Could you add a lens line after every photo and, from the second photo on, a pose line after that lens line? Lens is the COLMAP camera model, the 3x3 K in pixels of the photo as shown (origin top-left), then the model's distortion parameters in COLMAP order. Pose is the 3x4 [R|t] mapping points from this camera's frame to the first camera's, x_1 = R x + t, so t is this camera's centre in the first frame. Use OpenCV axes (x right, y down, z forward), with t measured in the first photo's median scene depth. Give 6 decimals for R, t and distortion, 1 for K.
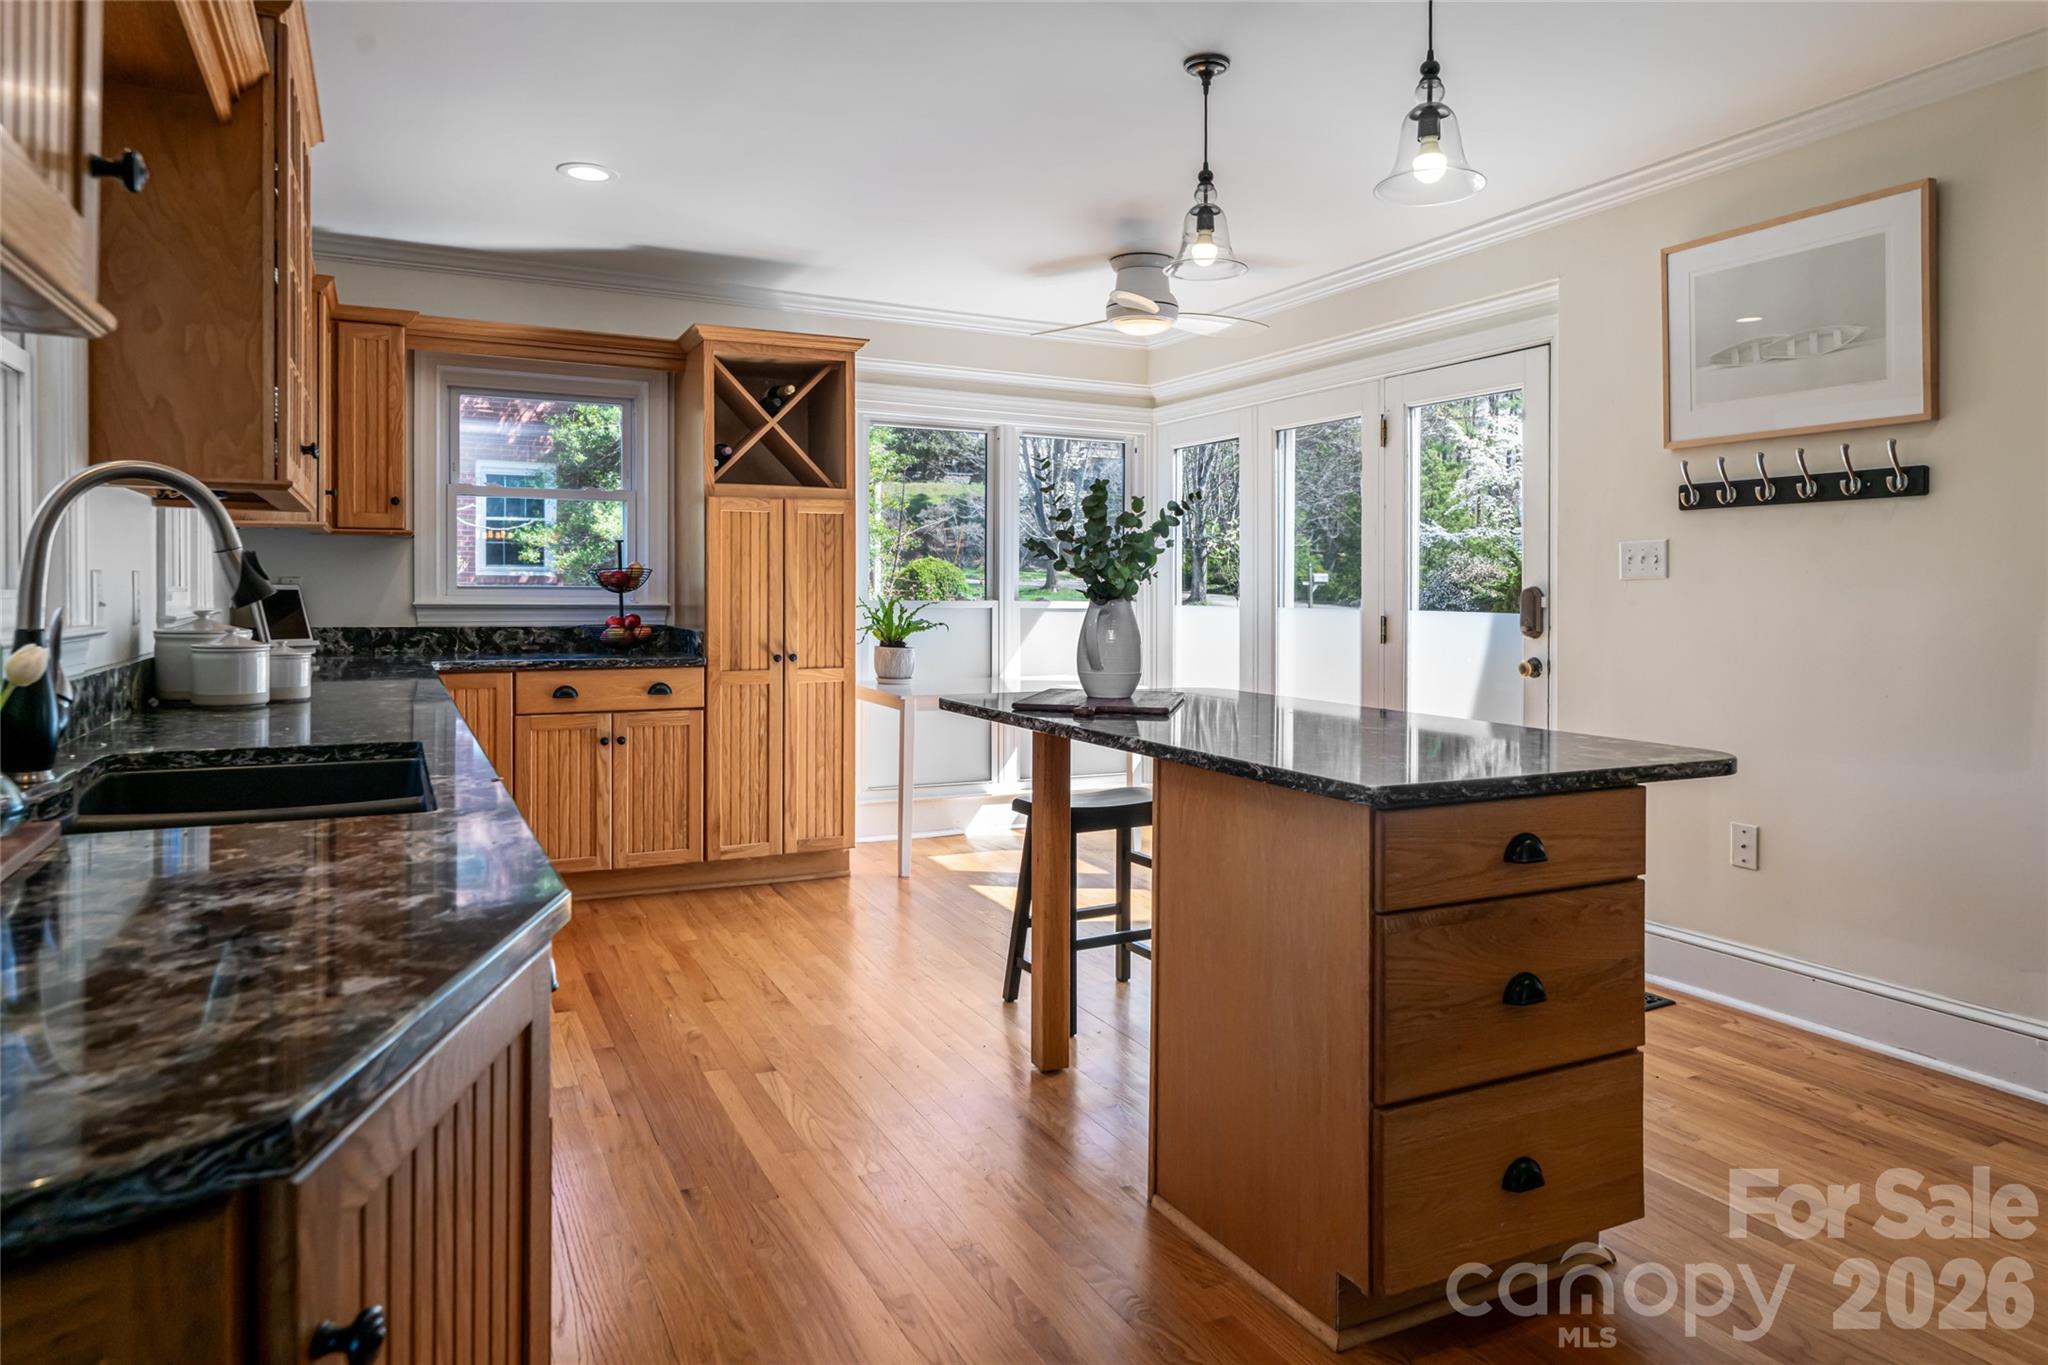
lens RADIAL K [[1251.3, 0, 1018.9], [0, 1251.3, 592.3], [0, 0, 1]] dist [0.010452, 0.002554]
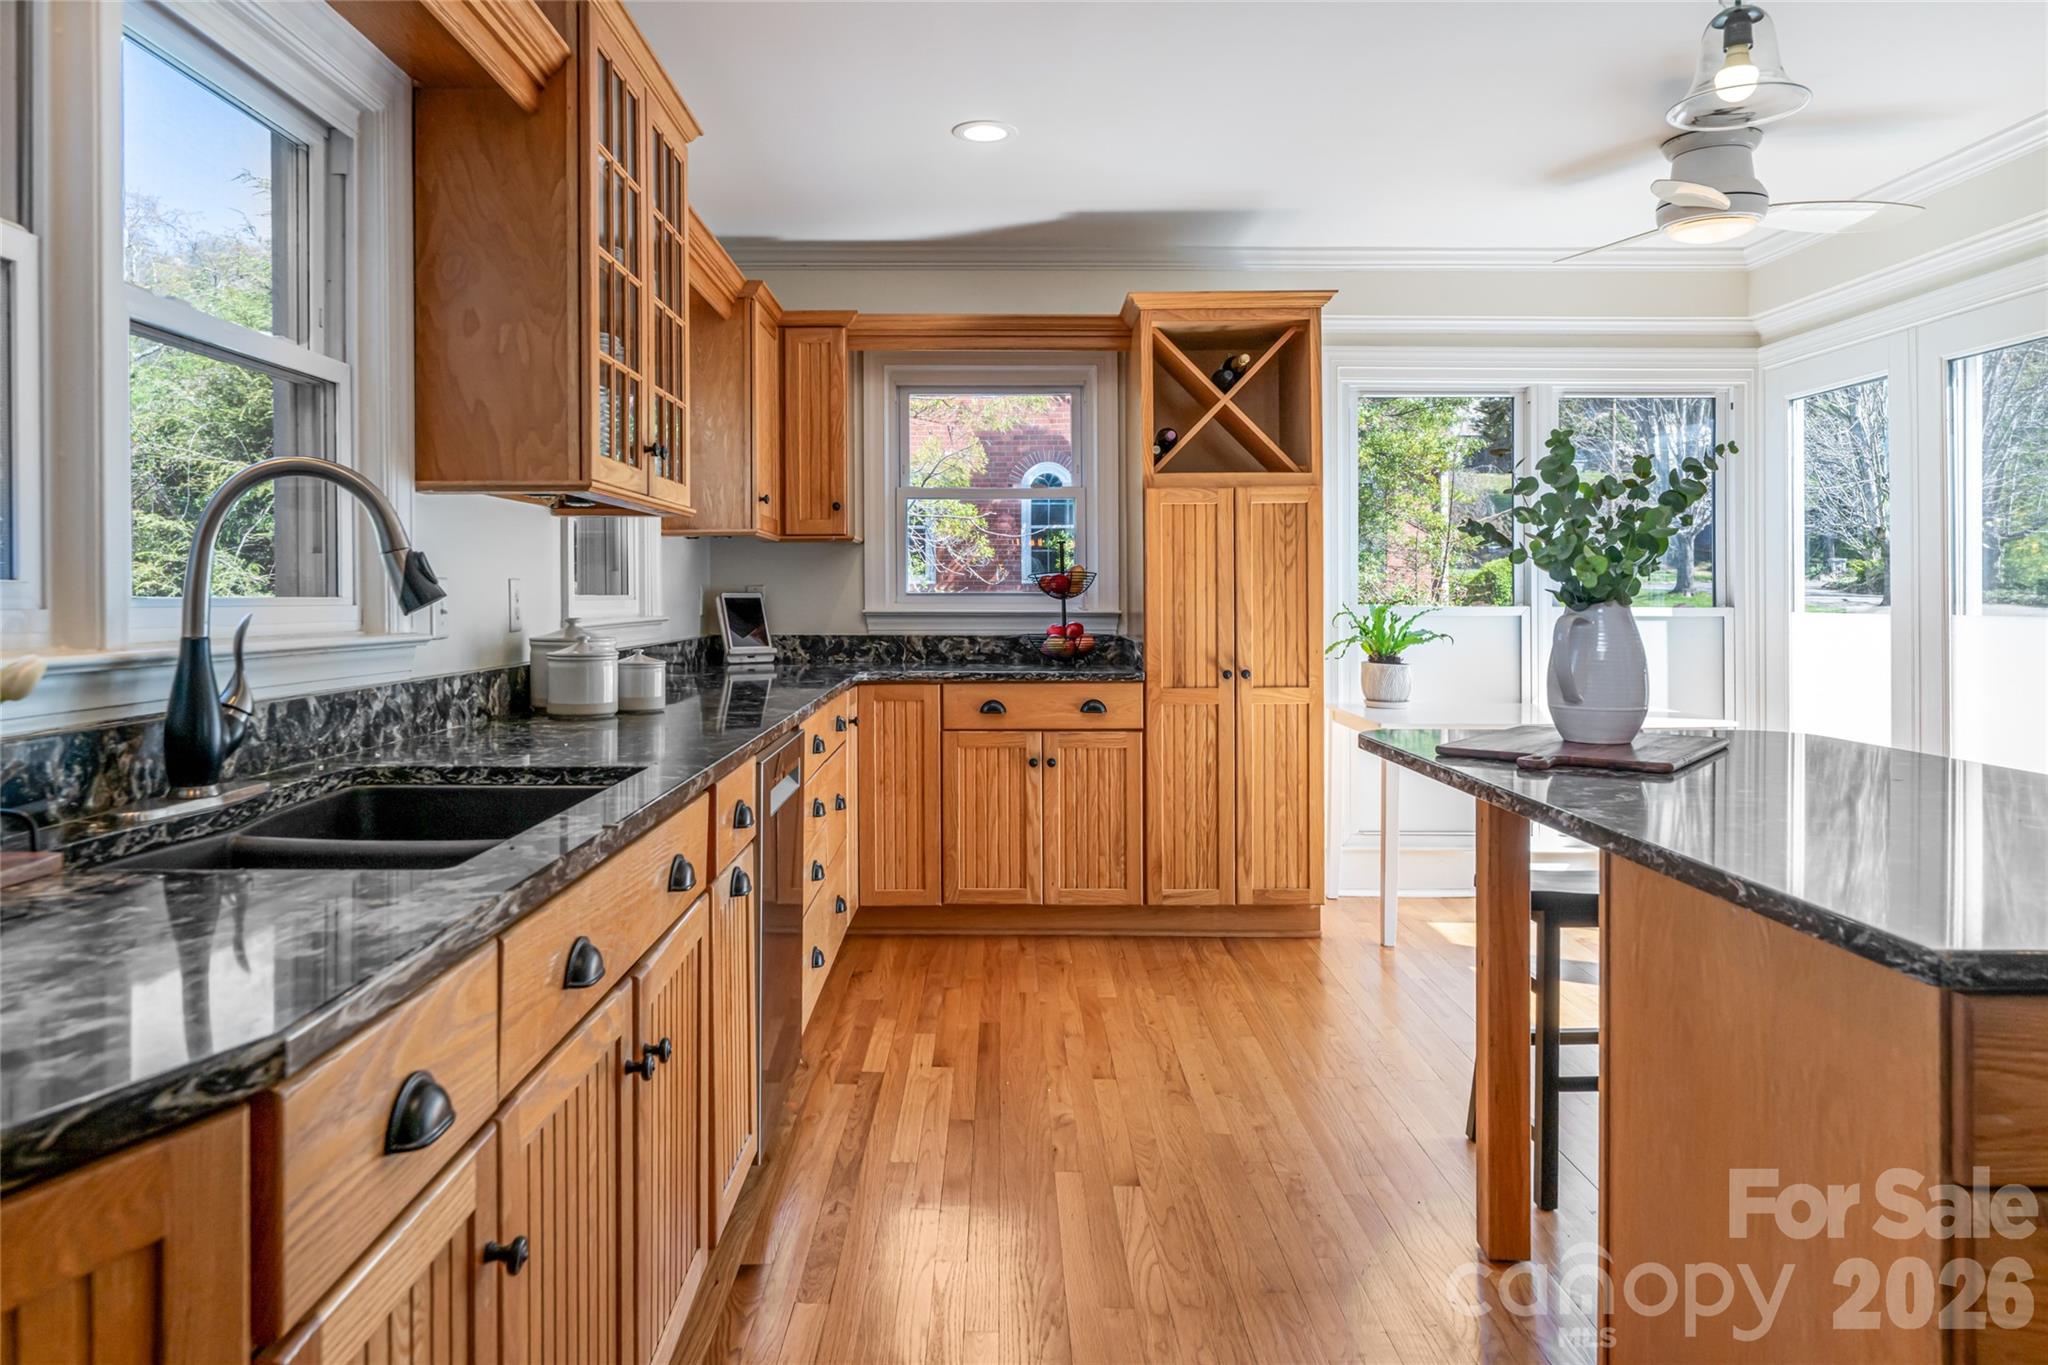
lens RADIAL K [[1327.2, 0, 990.8], [0, 1327.2, 598.2], [0, 0, 1]] dist [0.000890, 0.001905]
pose [[0.895551, -0.005934, -0.444919, 0.066378], [0.005550, 0.999982, -0.002165, 0.001724], [0.444924, -0.000531, 0.895568, 0.120078]]
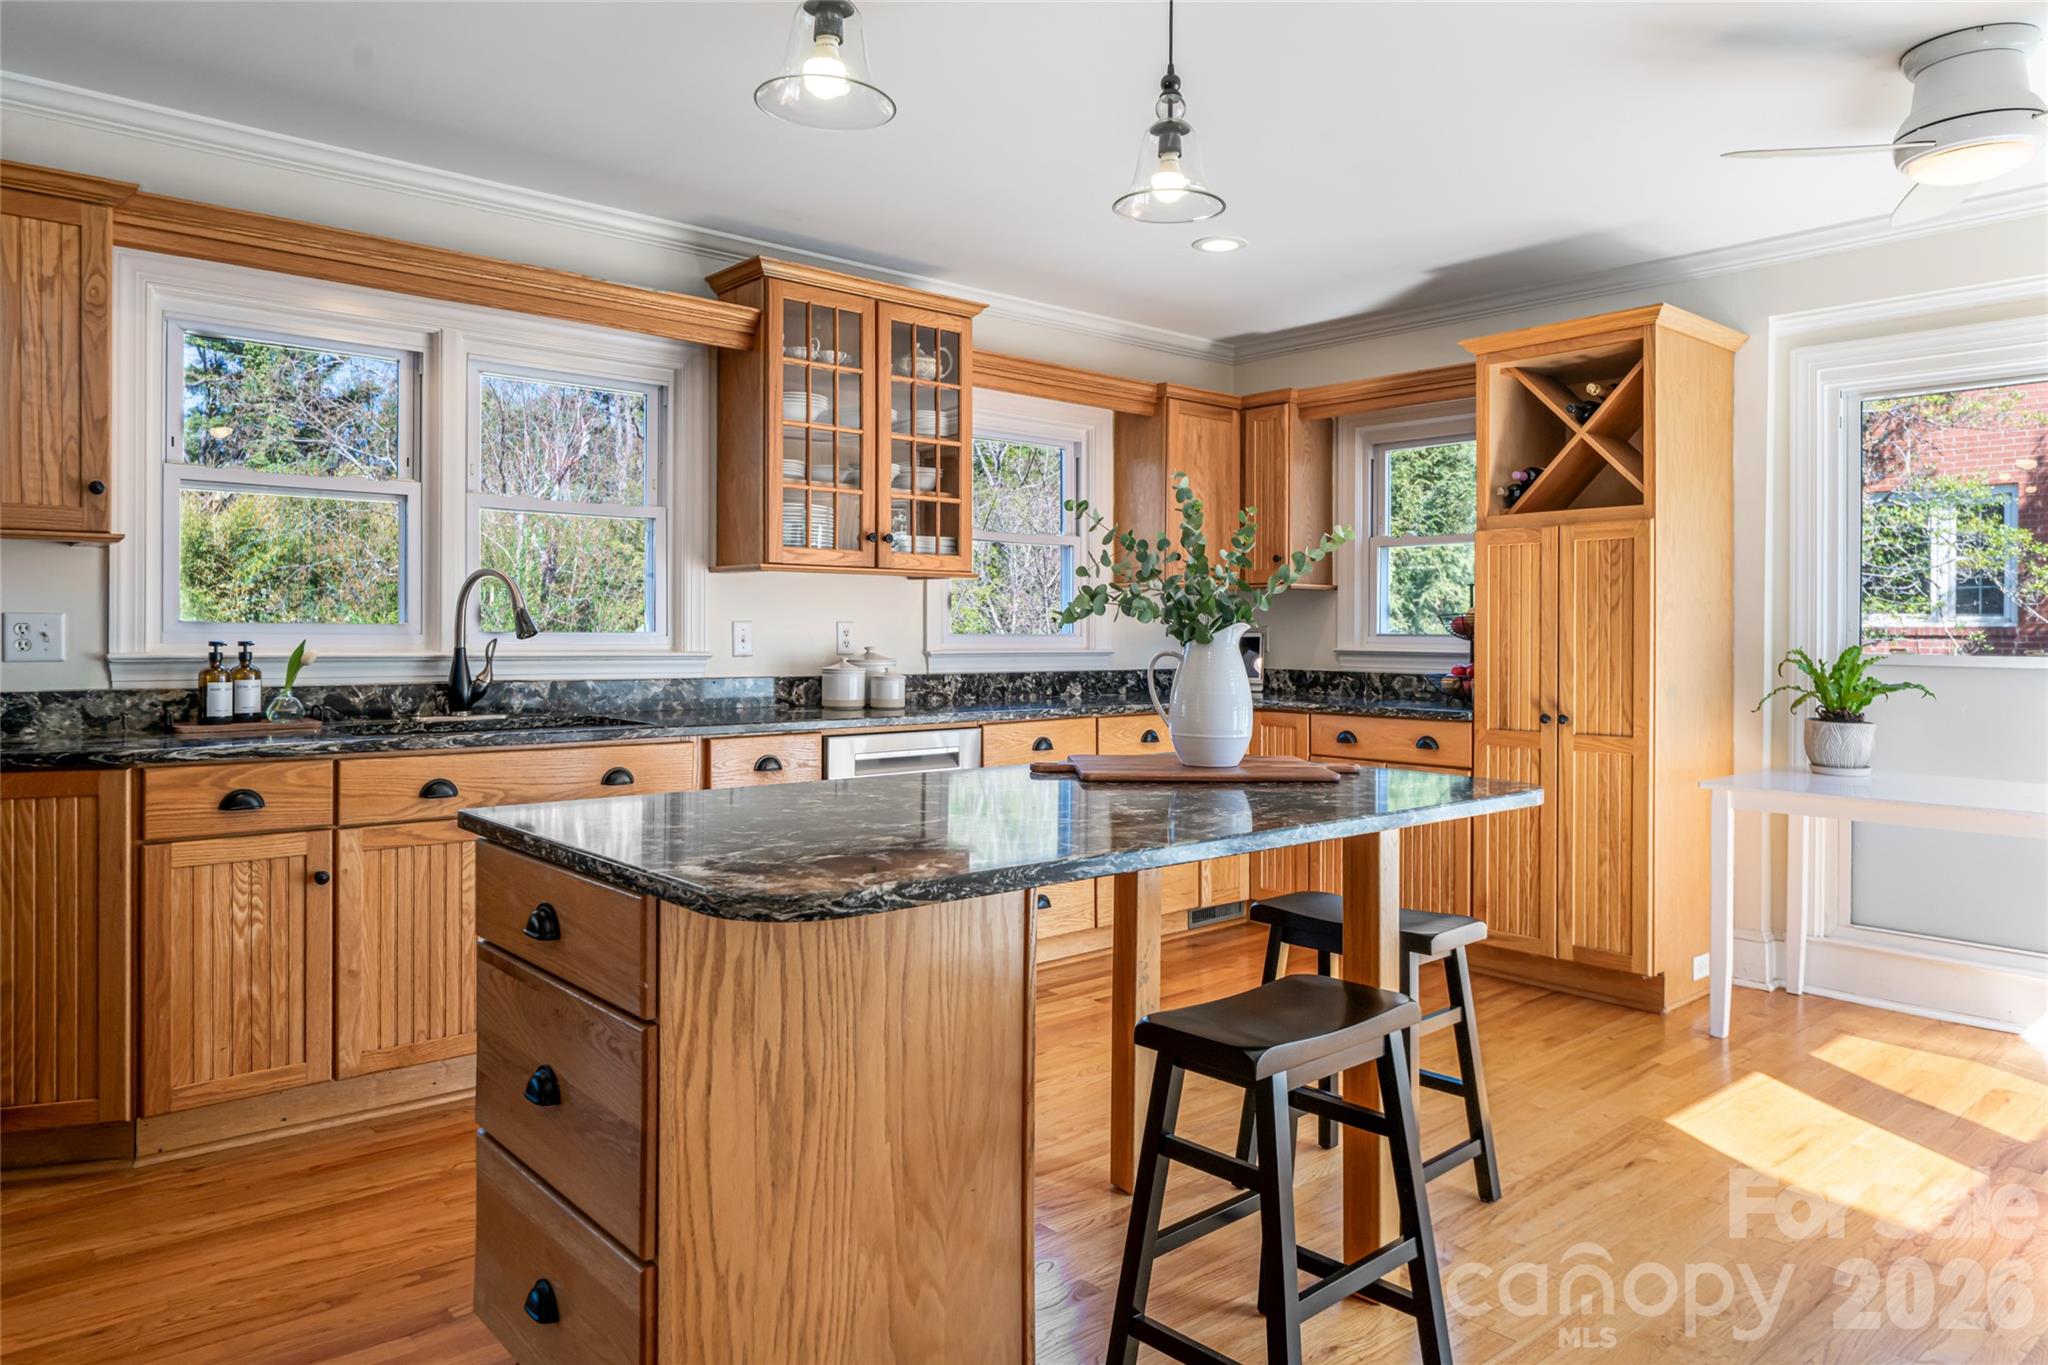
lens RADIAL K [[1327.2, 0, 1050.7], [0, 1327.2, 642.9], [0, 0, 1]] dist [0.000890, 0.001905]
pose [[0.264893, 0.003004, -0.964273, 0.575983], [-0.007068, 0.999974, 0.001174, 0.003563], [0.964252, 0.006505, 0.264907, 0.457406]]
